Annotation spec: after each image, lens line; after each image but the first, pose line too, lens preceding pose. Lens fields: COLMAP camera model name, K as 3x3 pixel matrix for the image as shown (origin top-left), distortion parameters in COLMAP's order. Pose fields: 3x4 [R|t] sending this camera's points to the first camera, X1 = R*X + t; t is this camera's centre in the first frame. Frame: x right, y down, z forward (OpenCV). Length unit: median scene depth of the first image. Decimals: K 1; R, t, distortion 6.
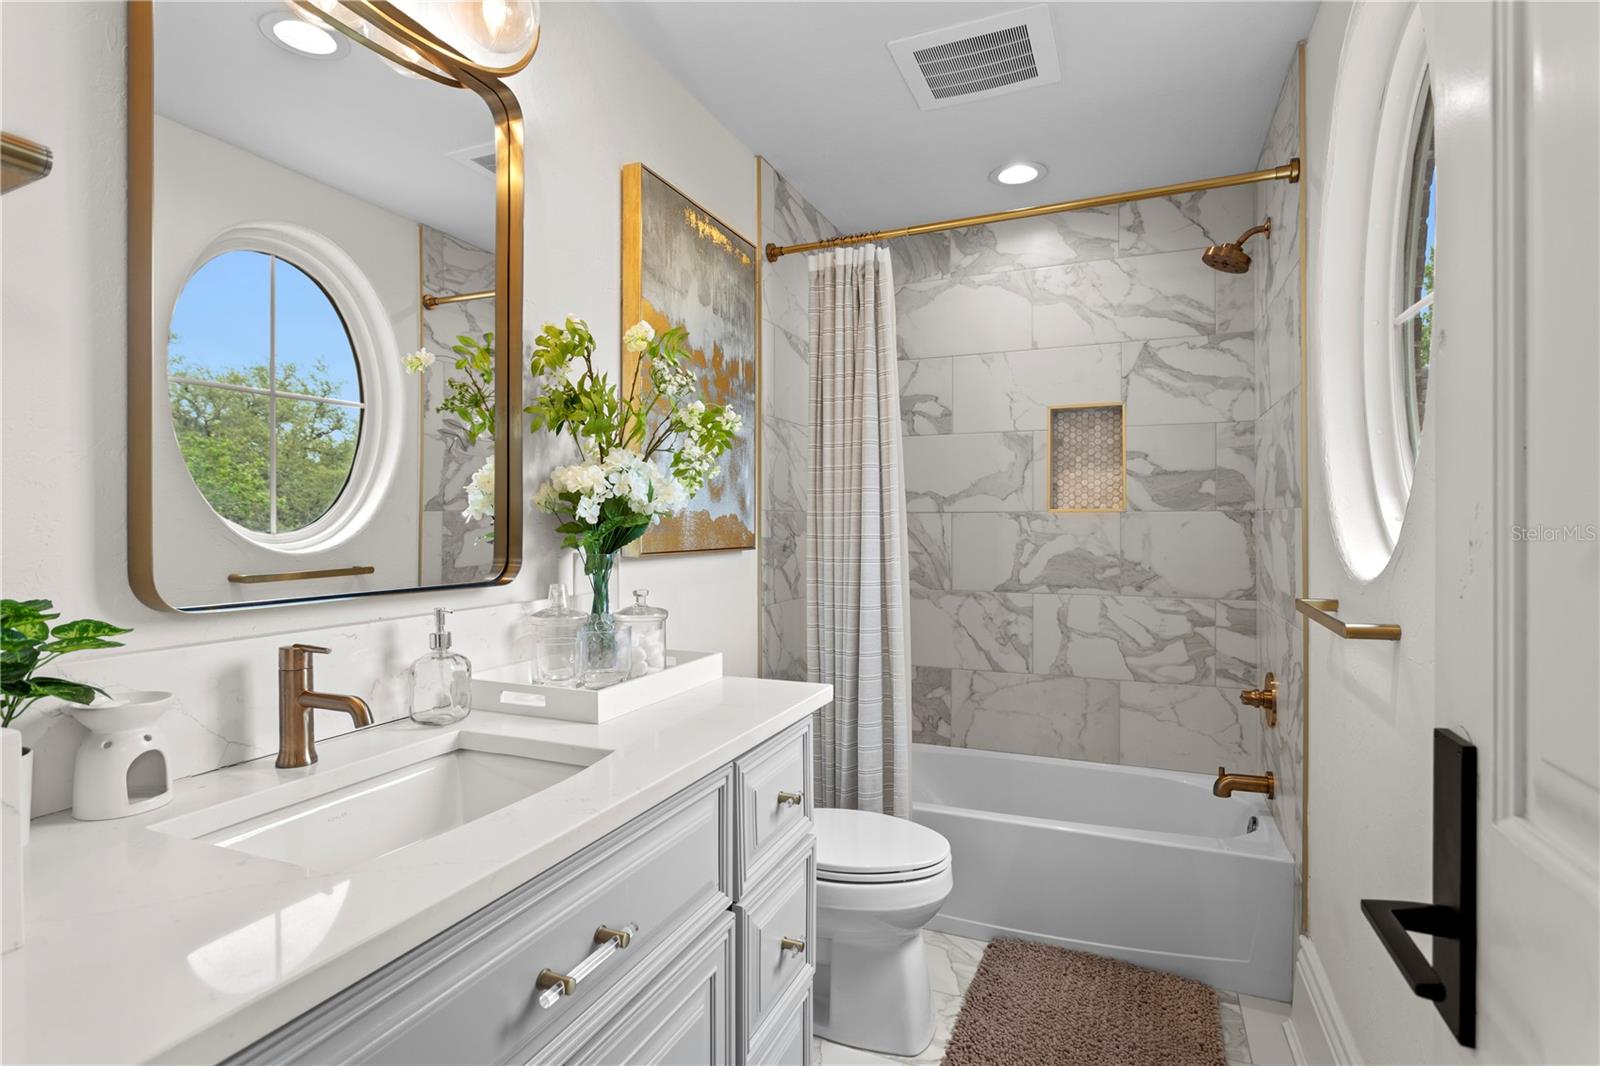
lens RADIAL K [[793.3, 0, 799.5], [0, 793.3, 529.2], [0, 0, 1]] dist [-0.003477, 0.000294]
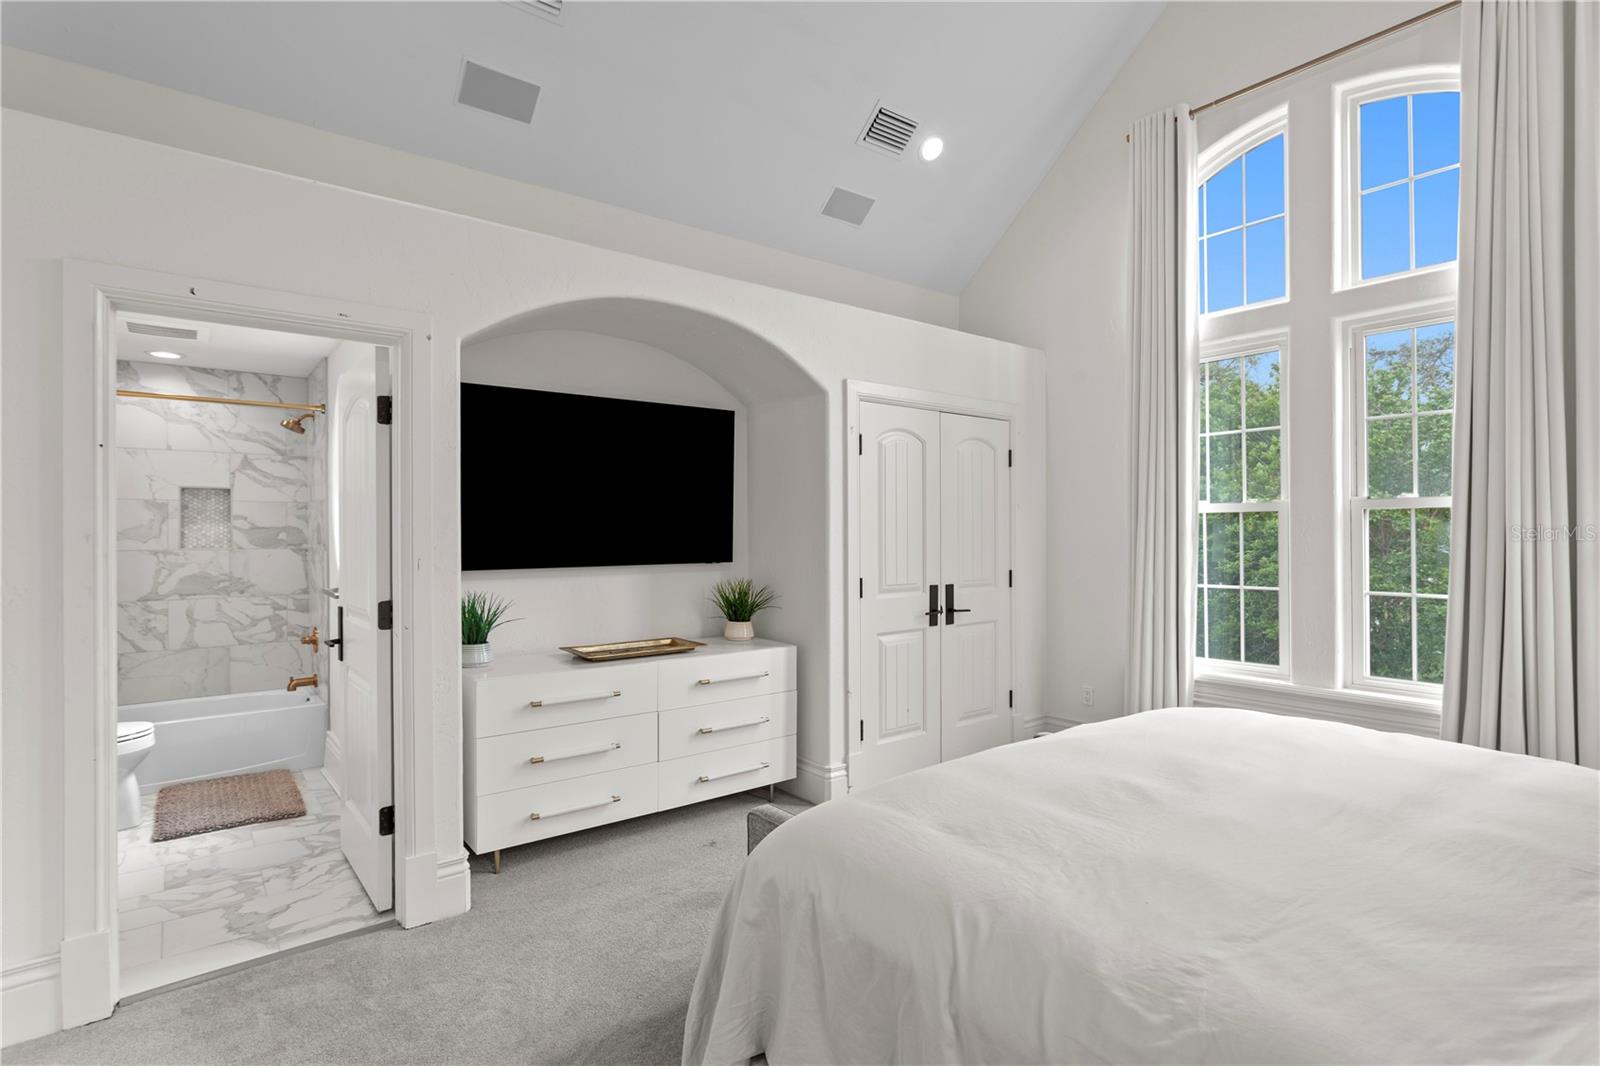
lens RADIAL K [[793.3, 0, 799.5], [0, 793.3, 529.2], [0, 0, 1]] dist [-0.003477, 0.000294]
pose [[0.480687, 0.001931, 0.876890, -0.531473], [0.009302, 0.999930, -0.007301, -0.043084], [-0.876843, 0.011666, 0.480636, -0.958772]]
